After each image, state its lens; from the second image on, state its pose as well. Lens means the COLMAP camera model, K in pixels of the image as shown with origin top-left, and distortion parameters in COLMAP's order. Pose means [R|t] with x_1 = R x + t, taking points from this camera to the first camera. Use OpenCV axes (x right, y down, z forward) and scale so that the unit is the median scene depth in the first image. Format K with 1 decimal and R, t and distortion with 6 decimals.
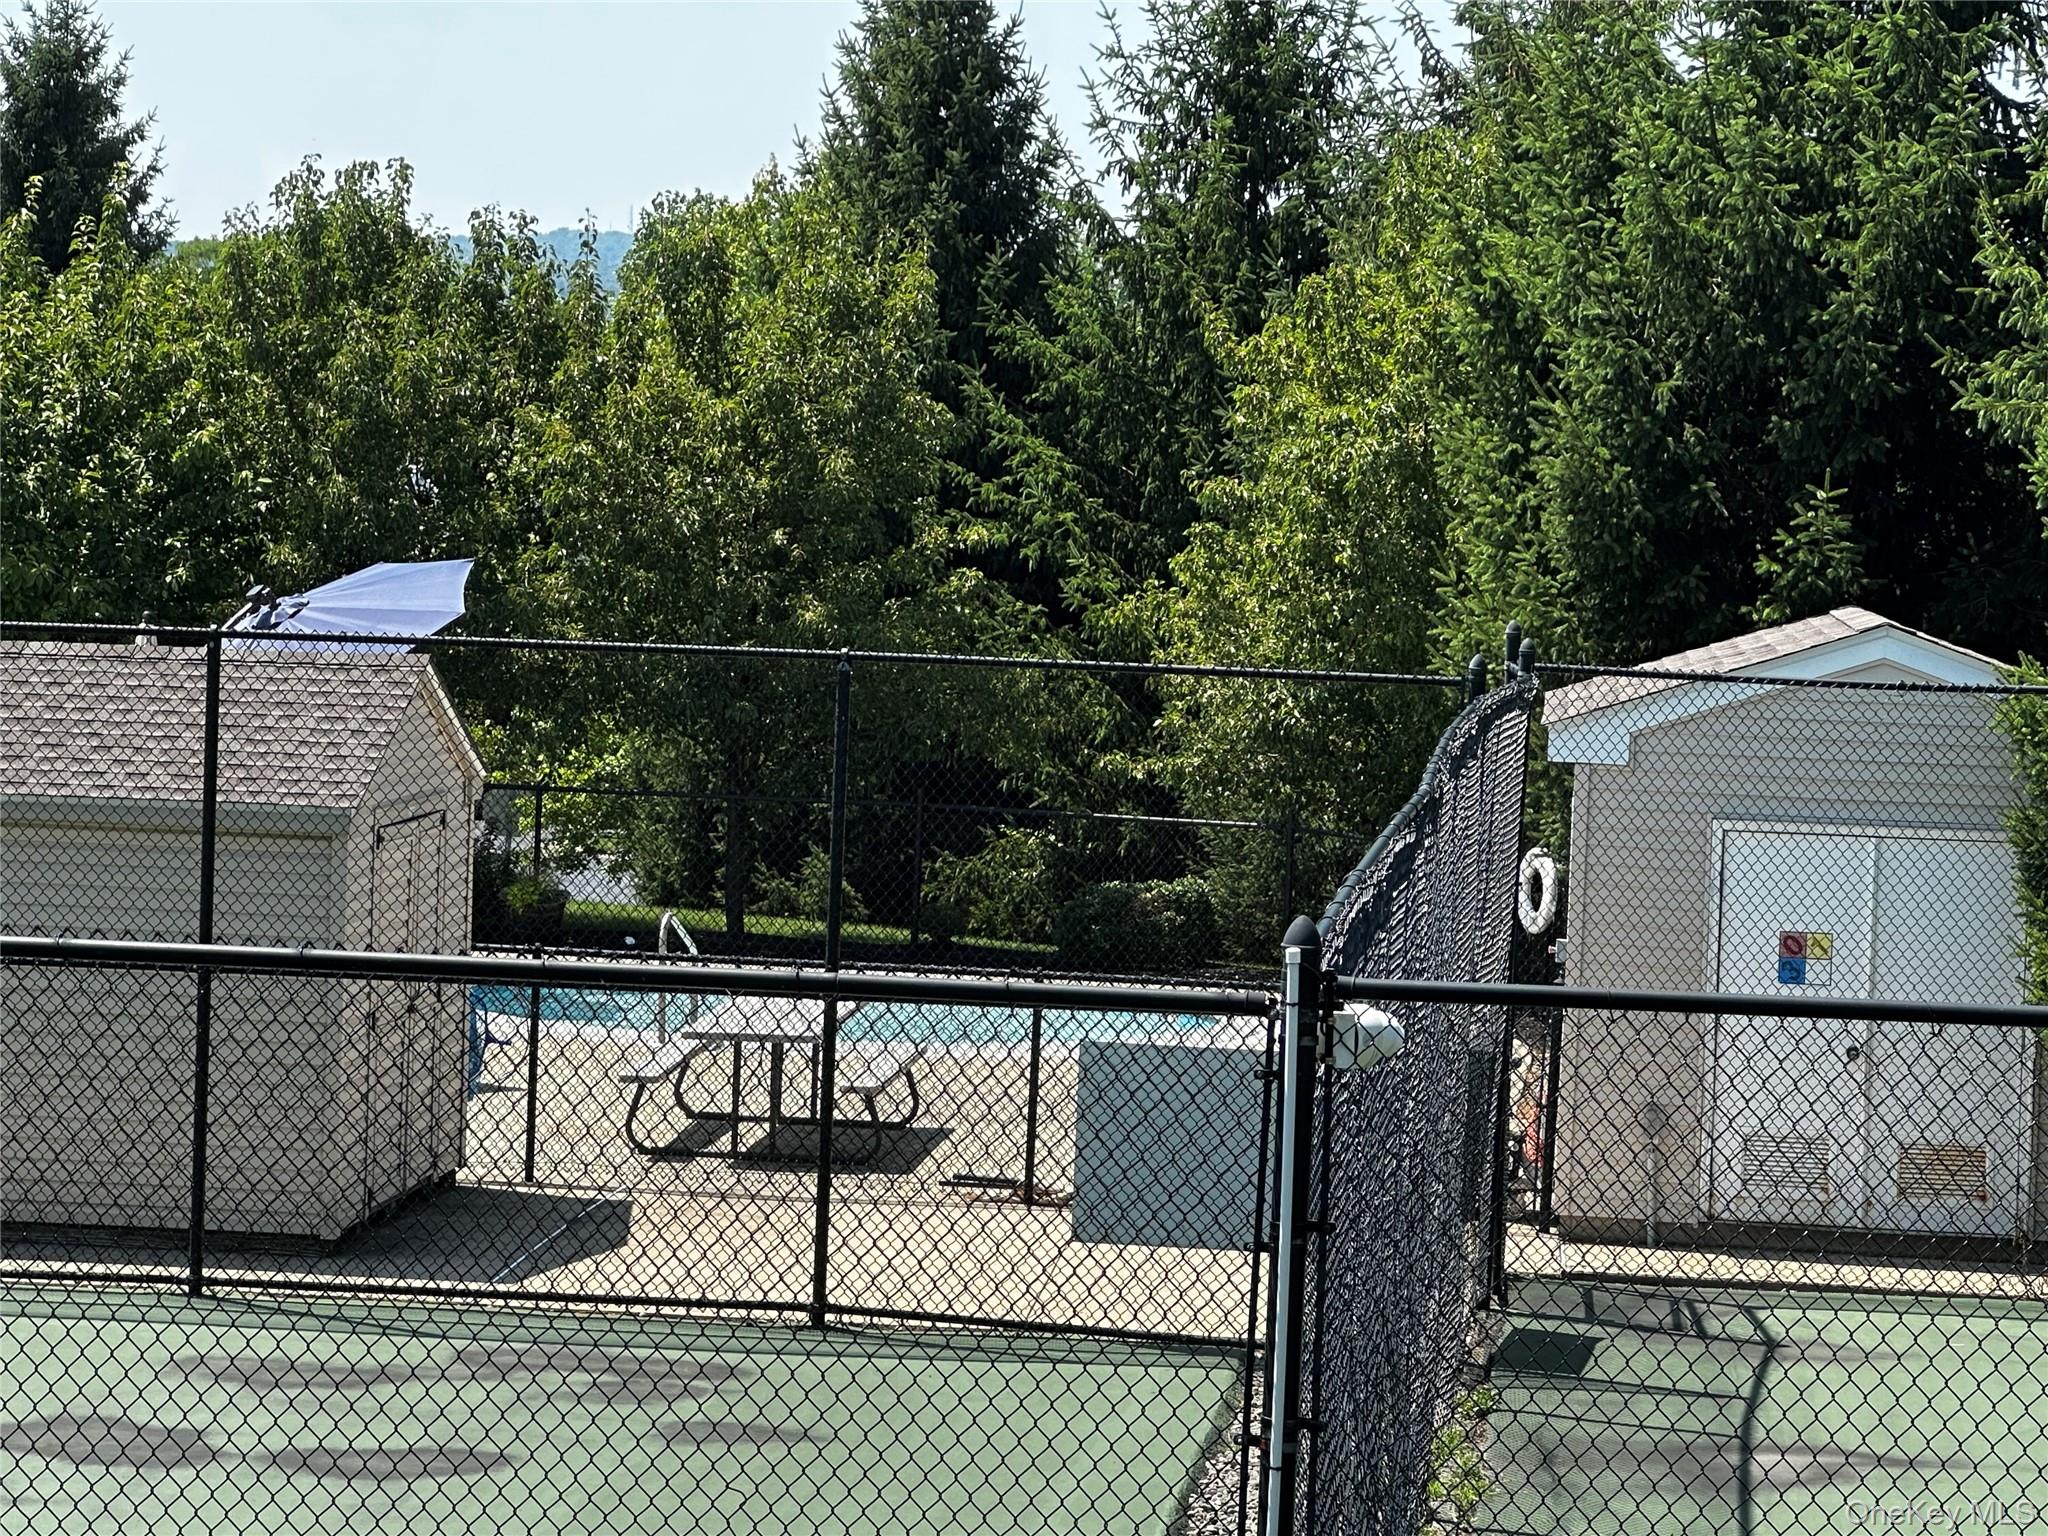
lens RADIAL K [[6139.5, 0, 1024.0], [0, 6139.5, 768.0], [0, 0, 1]] dist [-0.025840, 0.827800]
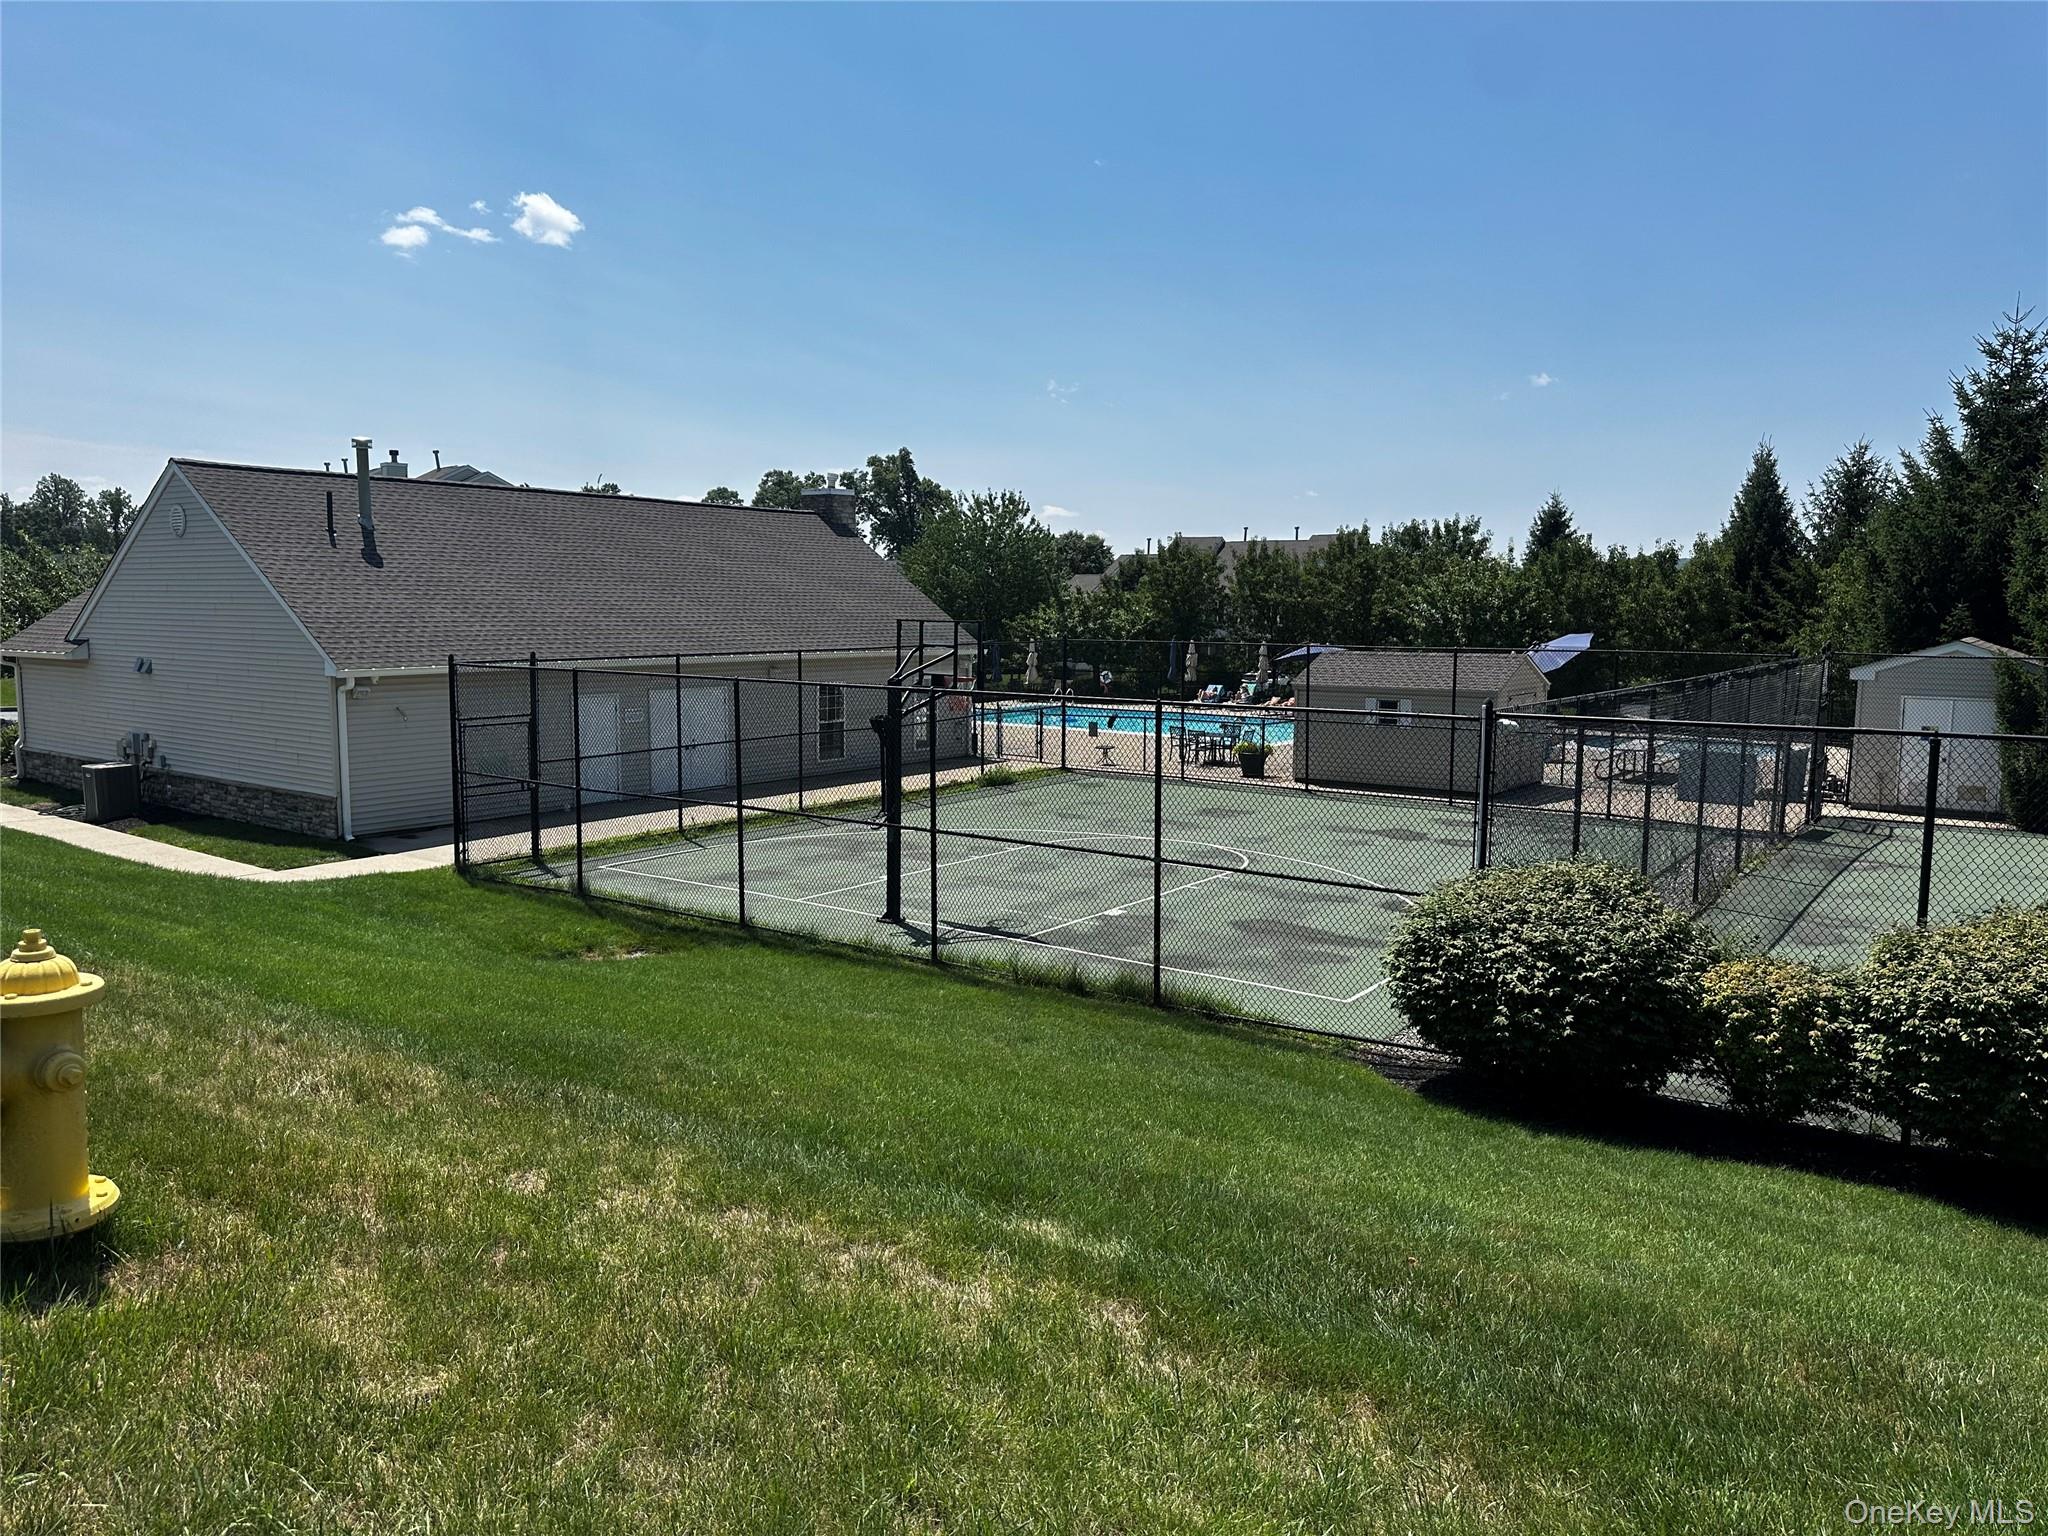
lens RADIAL K [[1436.9, 0, 1034.1], [0, 1436.9, 772.9], [0, 0, 1]] dist [0.068746, -0.087664]
pose [[0.865906, 0.027737, -0.499437, 0.086649], [-0.000673, 0.998525, 0.054286, 0.006900], [0.500206, -0.046671, 0.864648, -0.007277]]
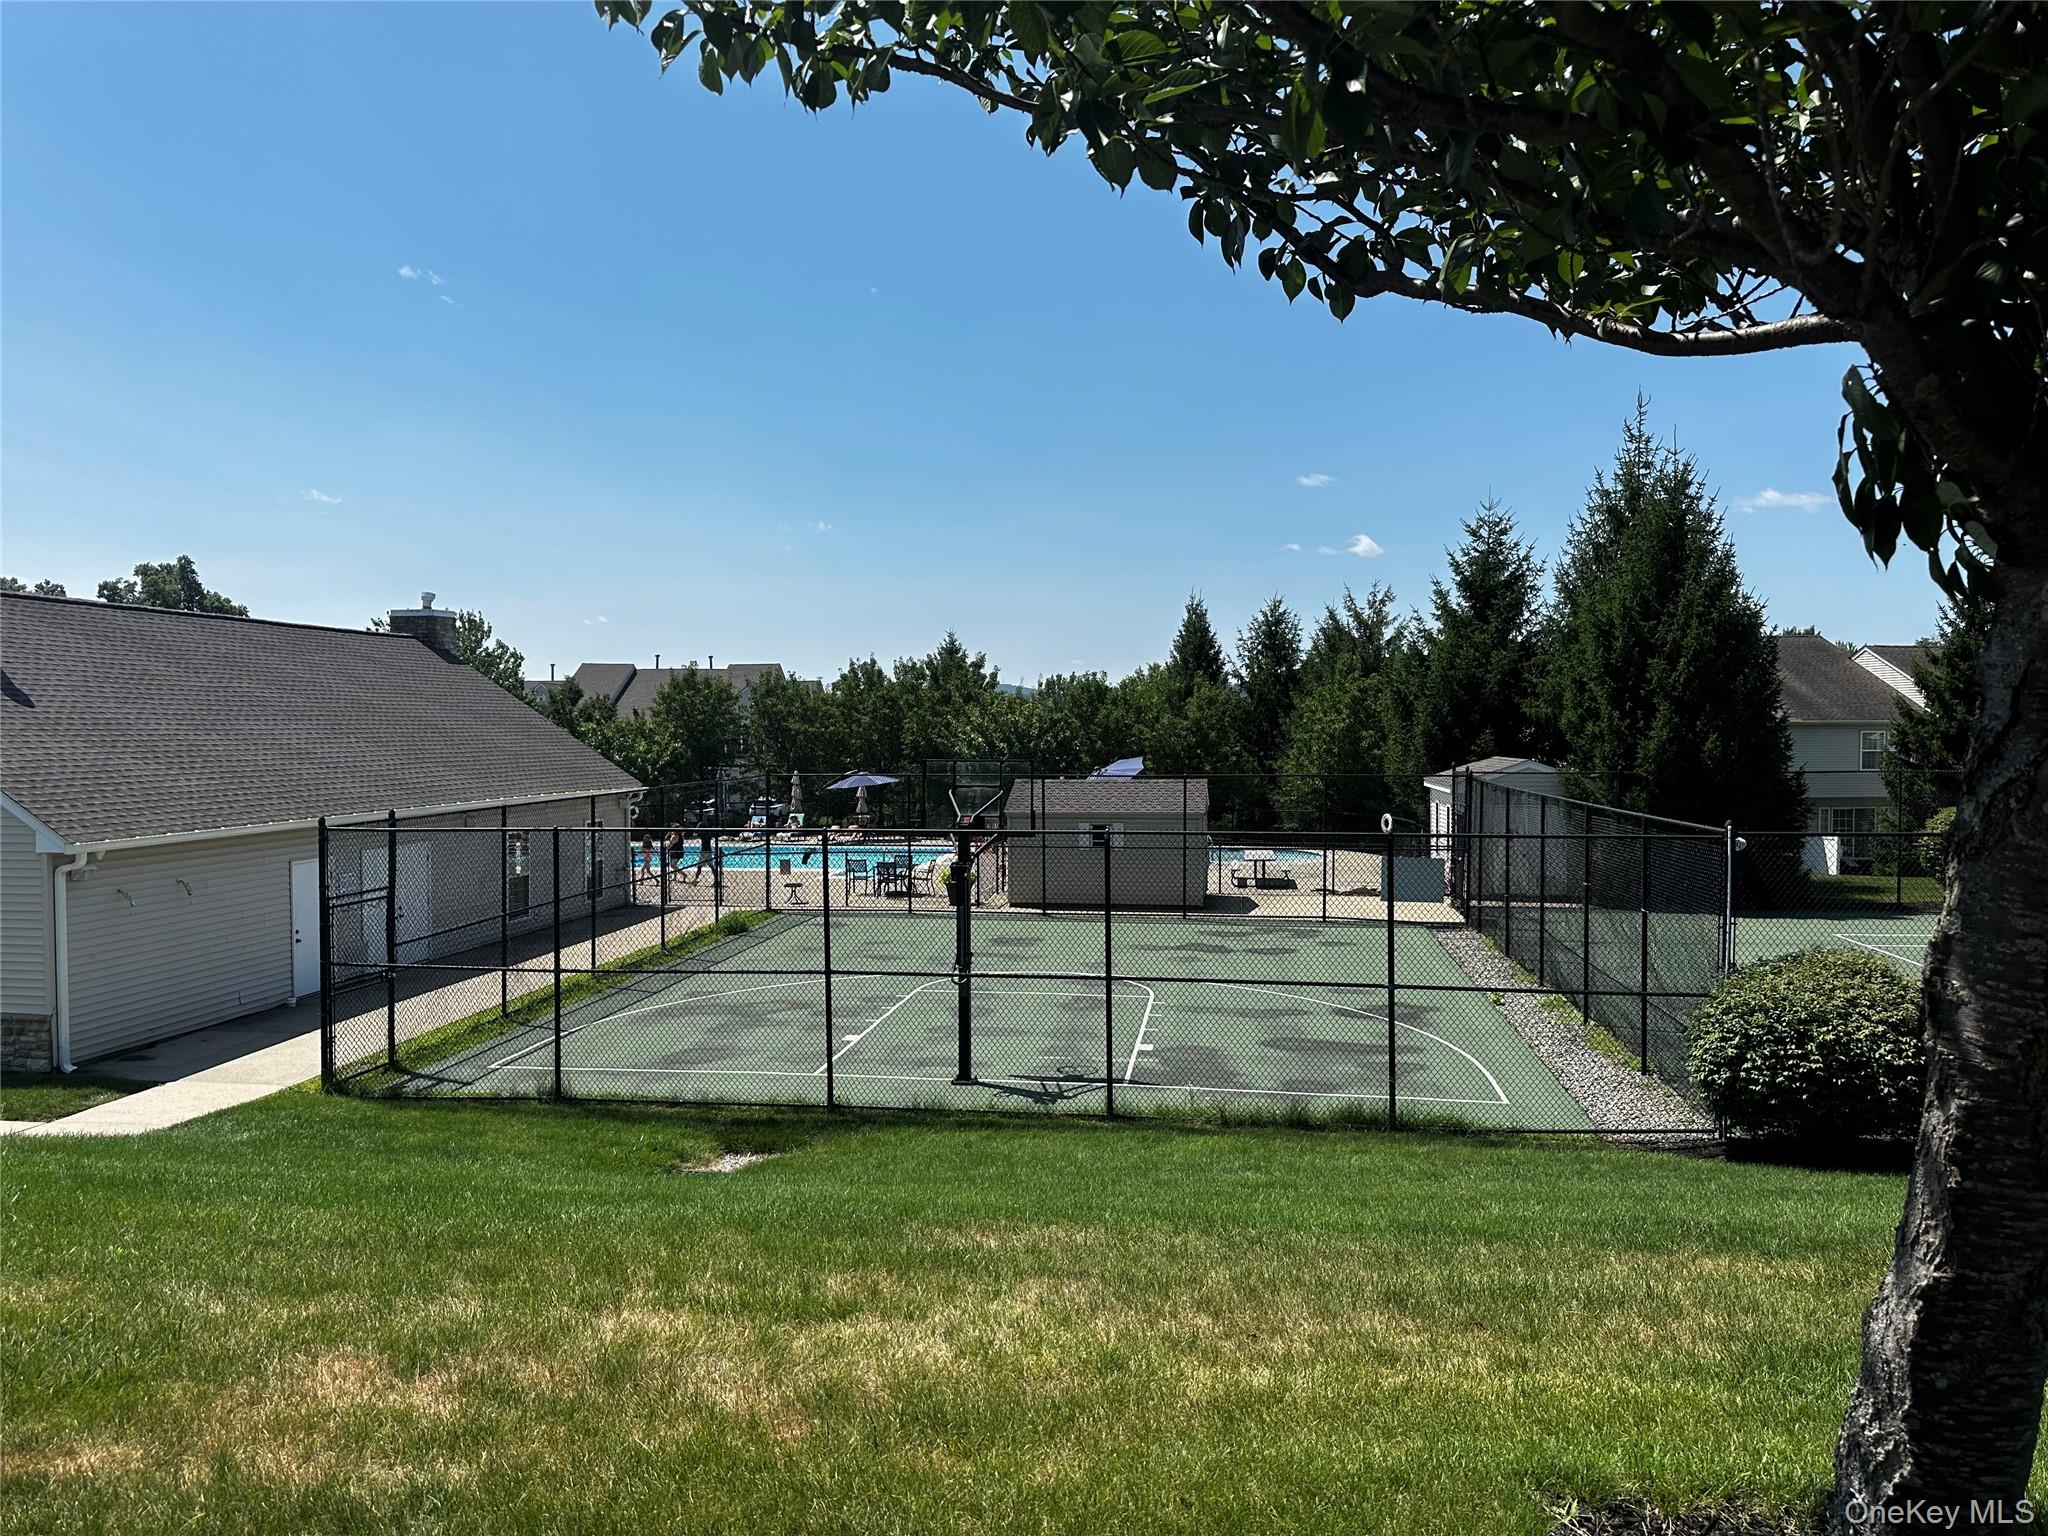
lens RADIAL K [[1436.9, 0, 1034.1], [0, 1436.9, 772.9], [0, 0, 1]] dist [0.068746, -0.087664]
pose [[0.997901, -0.040013, -0.050919, -0.143910], [0.038892, 0.998983, -0.022817, -0.002989], [0.051780, 0.020788, 0.998442, -0.067691]]
